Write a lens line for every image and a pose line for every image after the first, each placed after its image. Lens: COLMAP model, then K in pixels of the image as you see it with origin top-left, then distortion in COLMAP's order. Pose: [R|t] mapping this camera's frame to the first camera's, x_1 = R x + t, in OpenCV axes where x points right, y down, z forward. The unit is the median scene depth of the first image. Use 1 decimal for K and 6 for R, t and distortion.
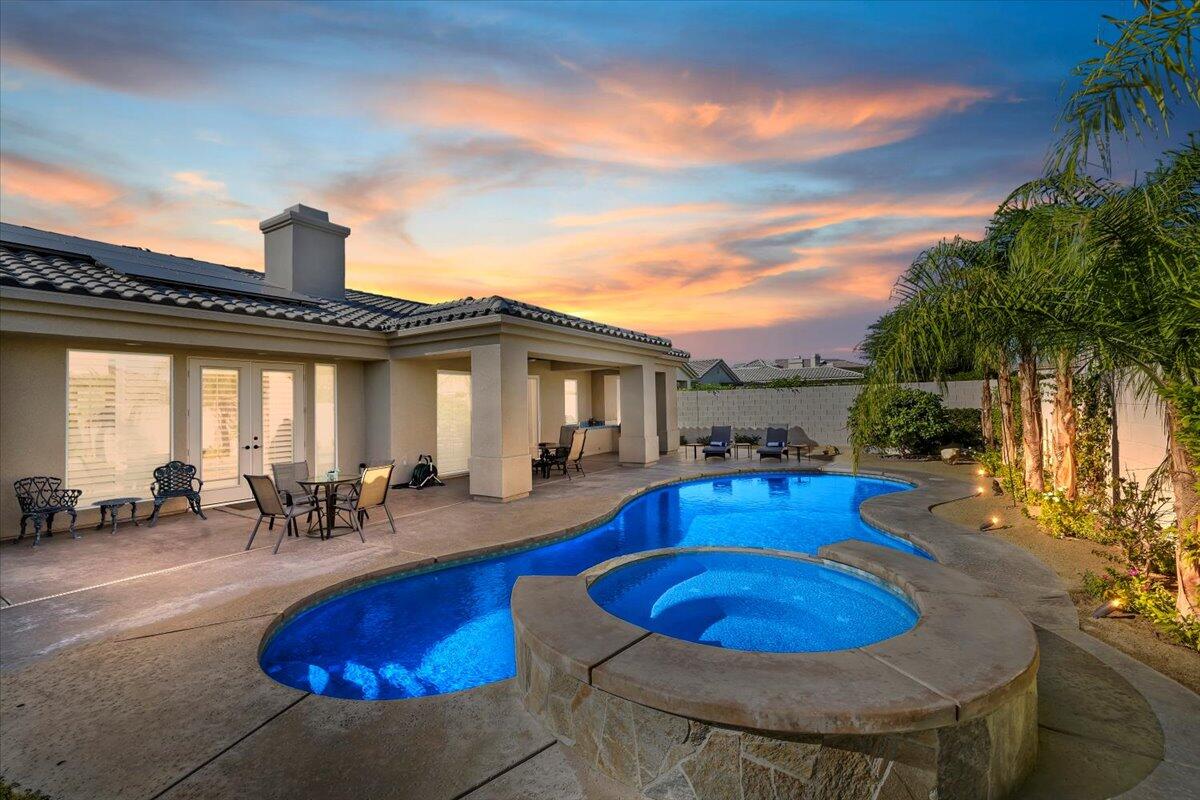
lens RADIAL K [[513.0, 0, 595.6], [0, 513.0, 392.7], [0, 0, 1]] dist [0.001415, 0.000003]
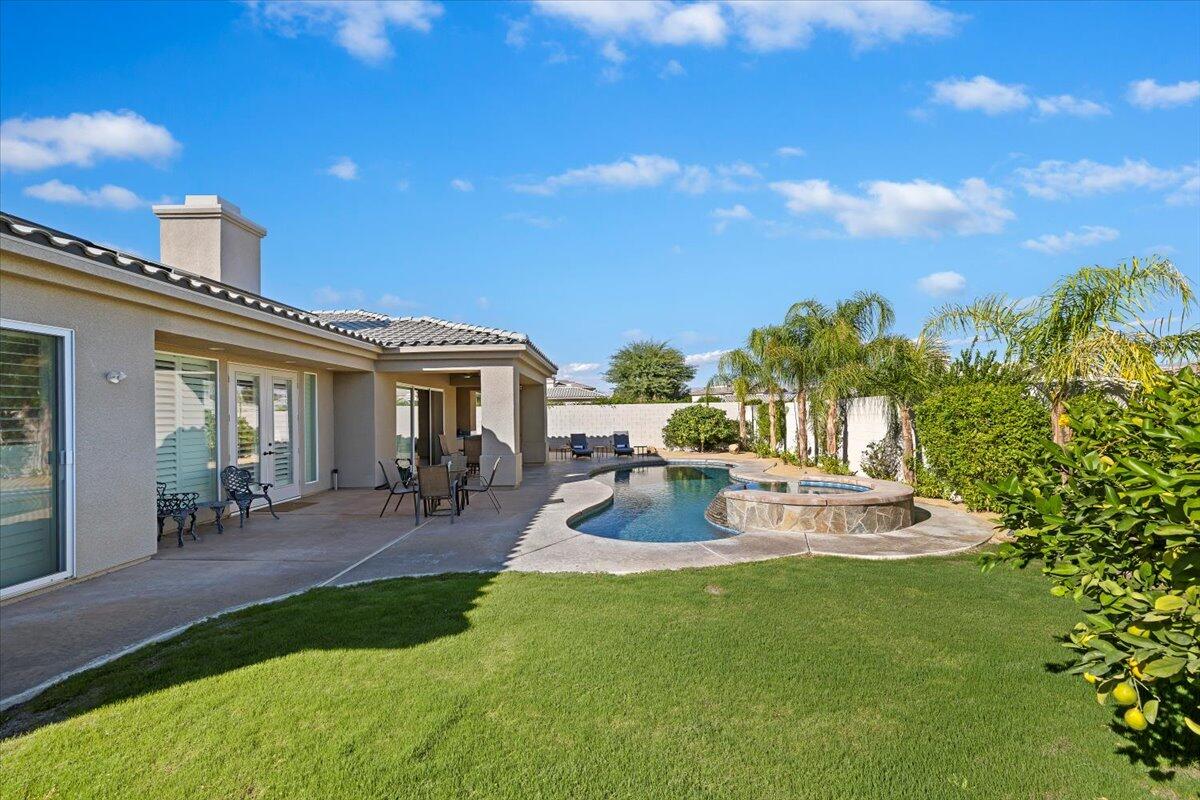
lens RADIAL K [[513.0, 0, 595.6], [0, 513.0, 392.7], [0, 0, 1]] dist [0.001415, 0.000003]
pose [[0.848839, 0.033003, 0.527620, -0.574303], [-0.015597, 0.999178, -0.037406, 0.013377], [-0.528421, 0.023522, 0.848656, -0.168305]]
